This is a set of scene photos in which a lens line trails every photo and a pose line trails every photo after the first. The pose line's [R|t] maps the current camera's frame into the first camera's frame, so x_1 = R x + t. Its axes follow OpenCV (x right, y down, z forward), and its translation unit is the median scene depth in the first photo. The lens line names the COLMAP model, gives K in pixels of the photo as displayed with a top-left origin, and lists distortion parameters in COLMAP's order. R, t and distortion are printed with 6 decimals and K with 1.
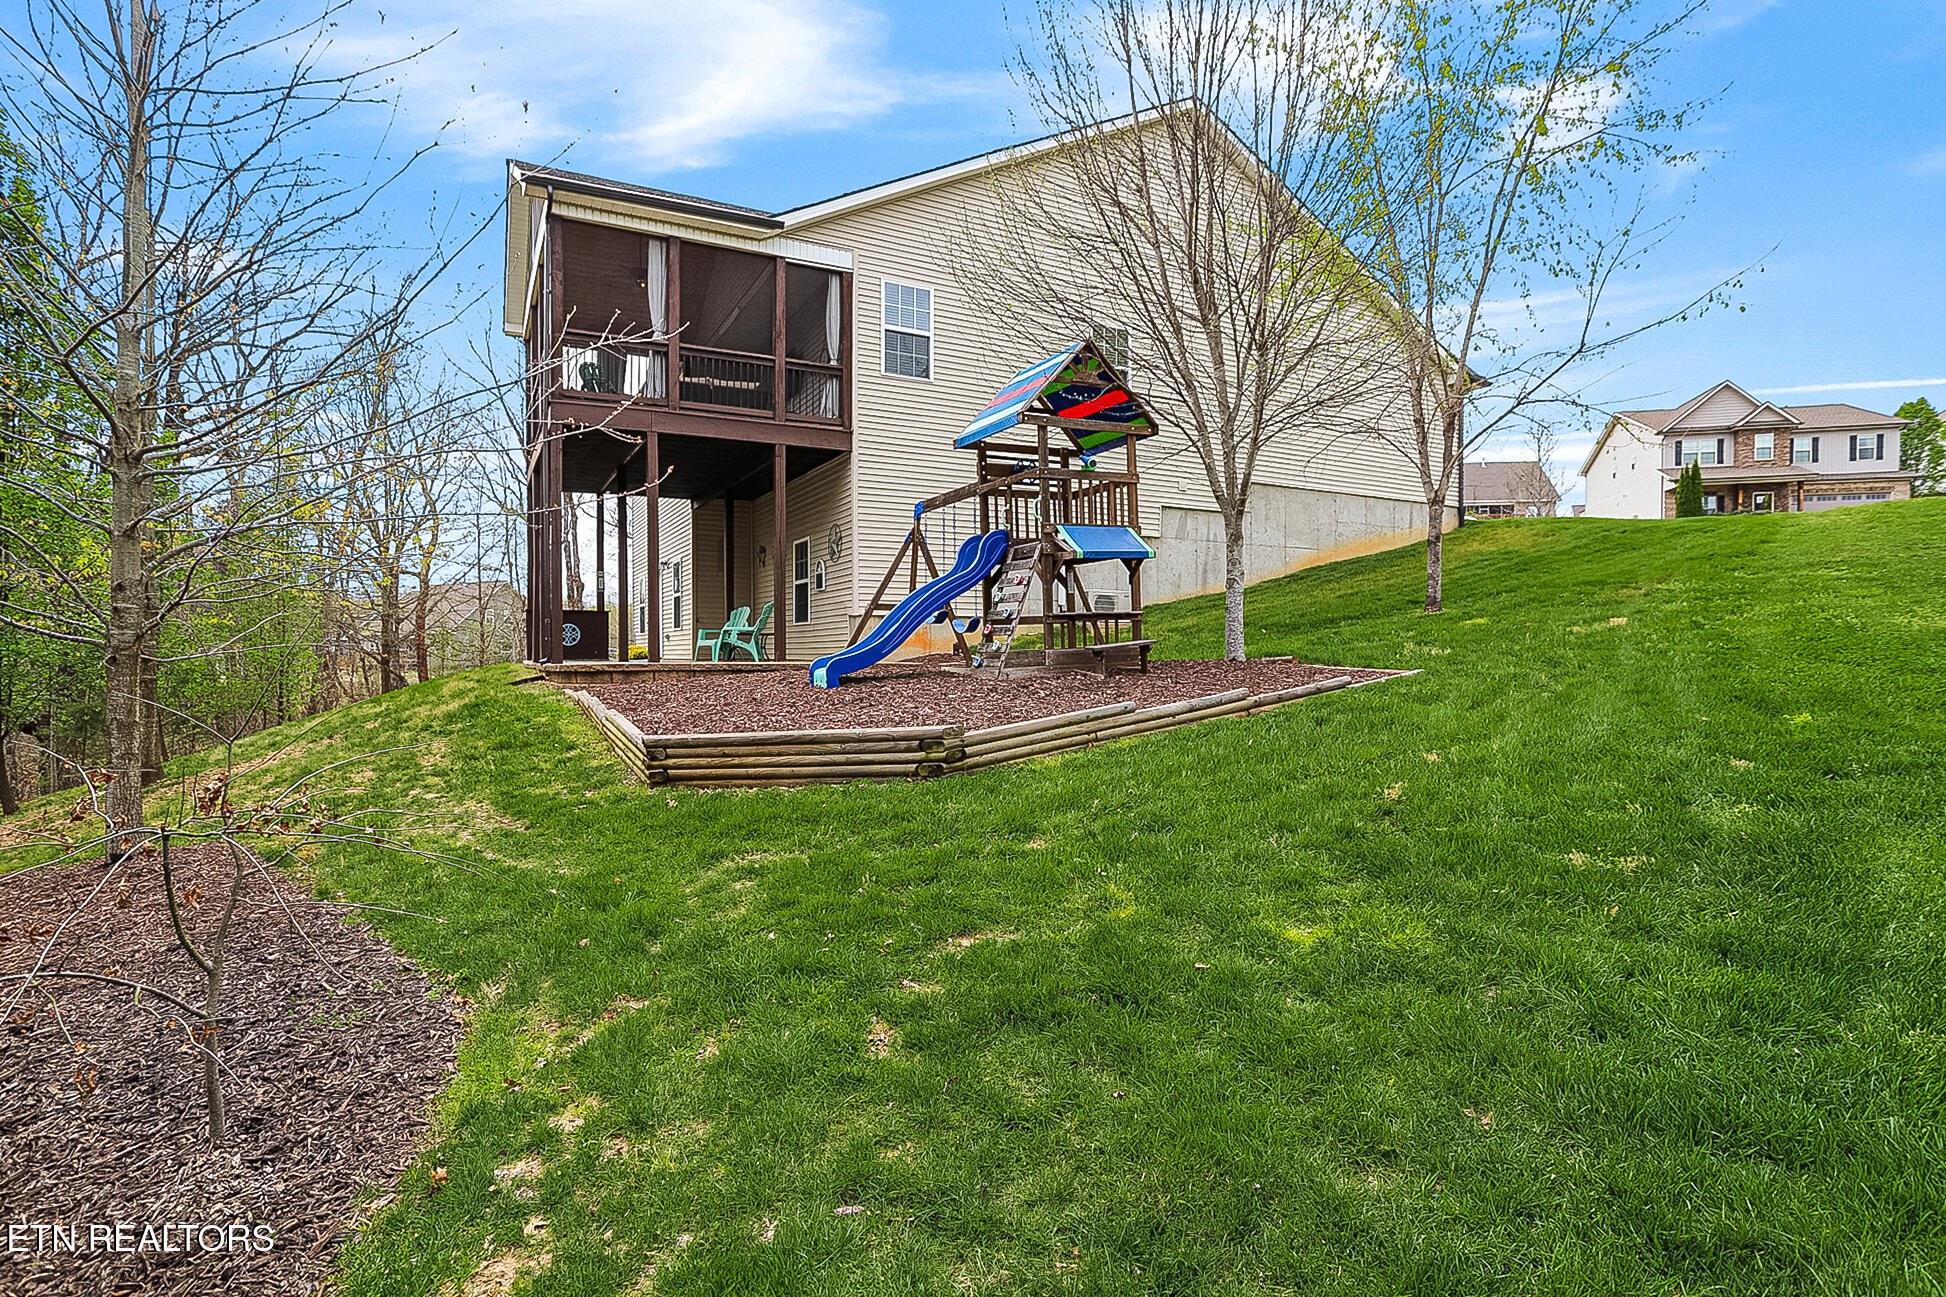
lens RADIAL K [[965.4, 0, 906.7], [0, 965.4, 688.1], [0, 0, 1]] dist [-0.020980, 0.004302]
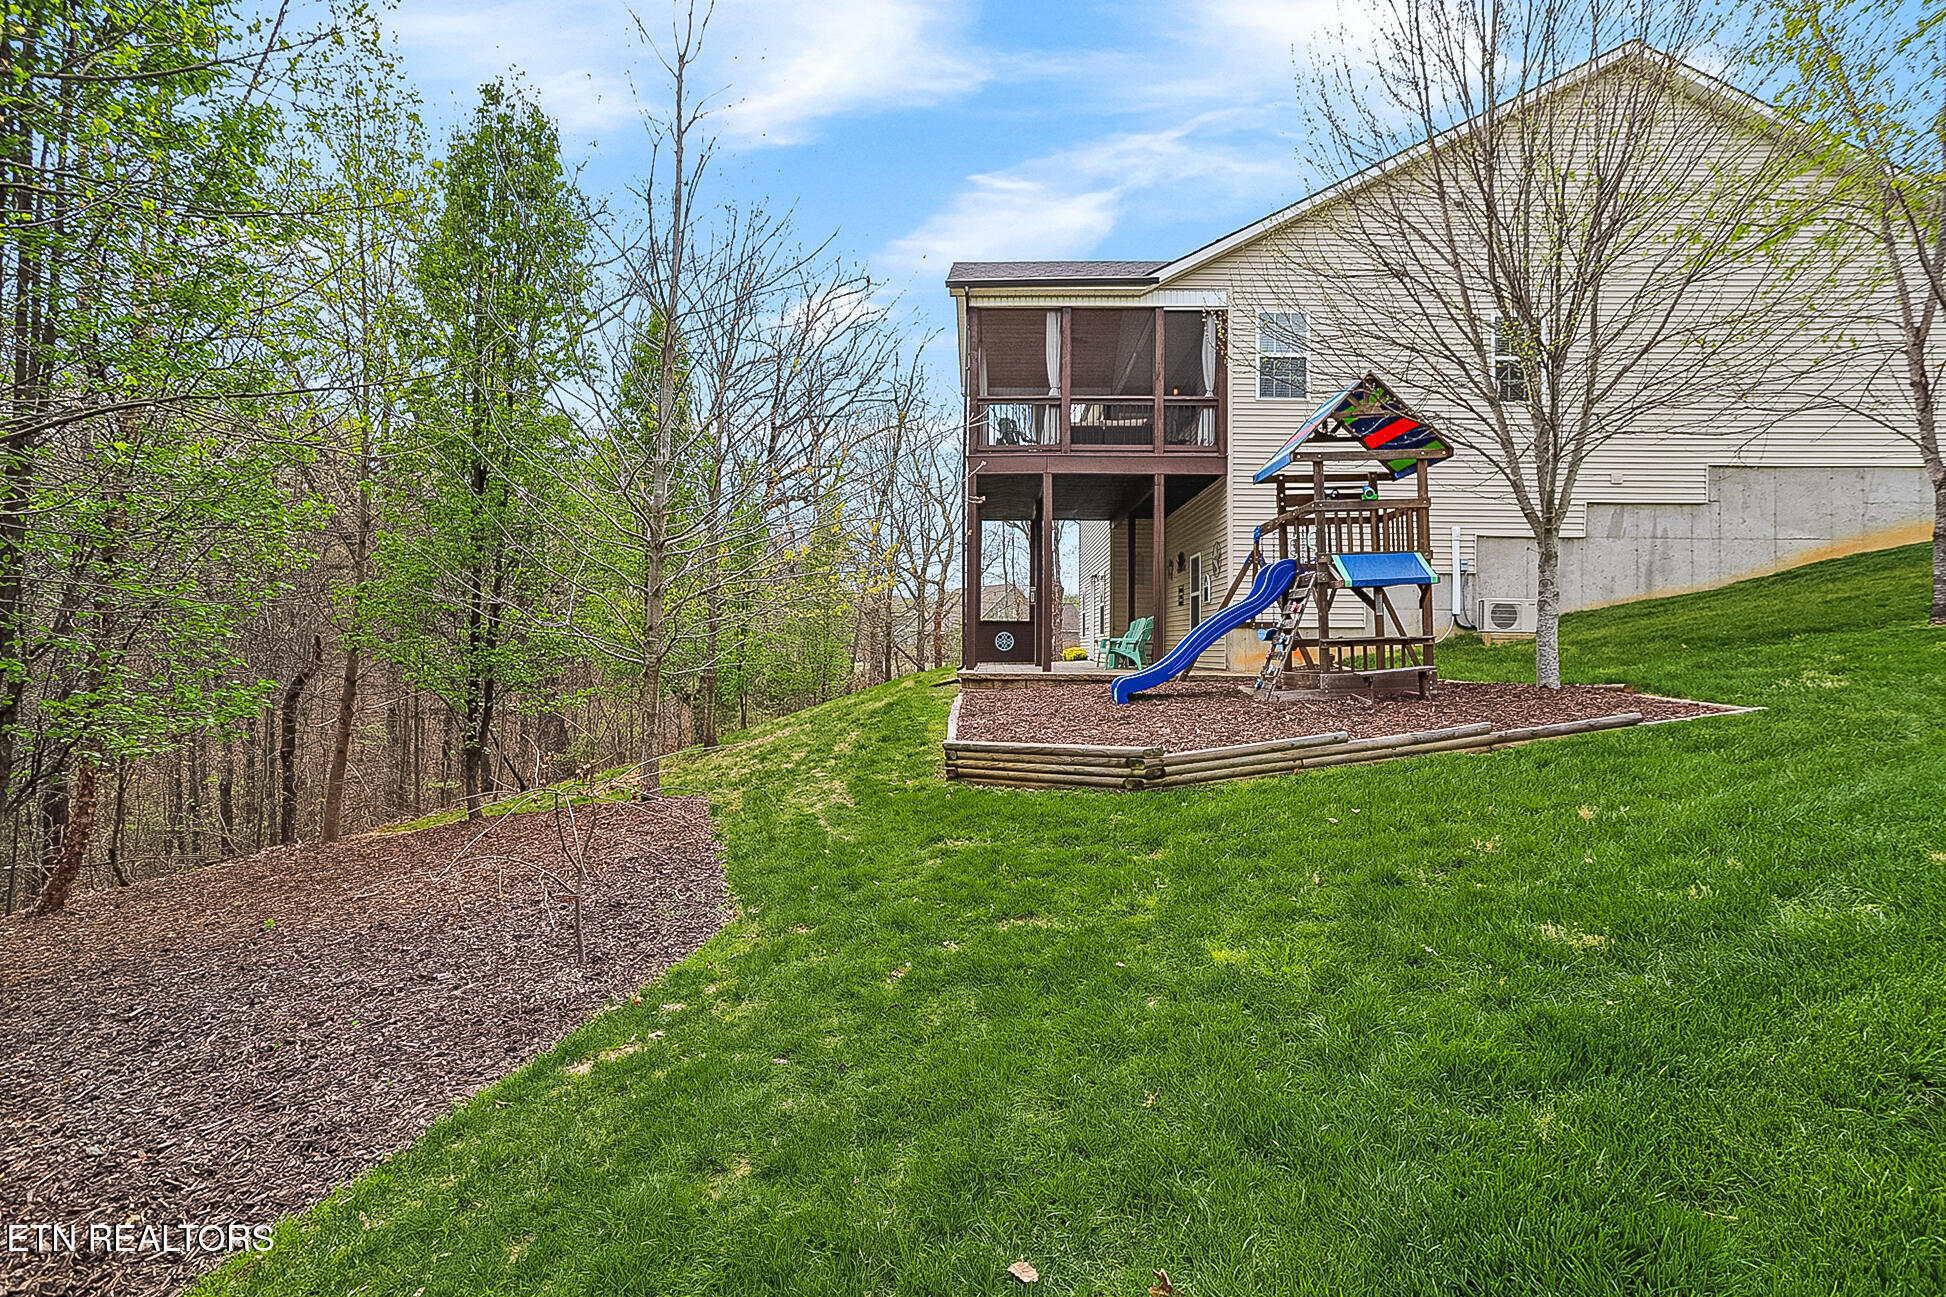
lens RADIAL K [[965.4, 0, 986.1], [0, 965.4, 645.9], [0, 0, 1]] dist [-0.020980, 0.004302]
pose [[0.874706, 0.007856, -0.484590, 0.310305], [-0.018449, 0.999684, -0.017095, -0.042871], [0.484302, 0.023894, 0.874574, -0.084403]]
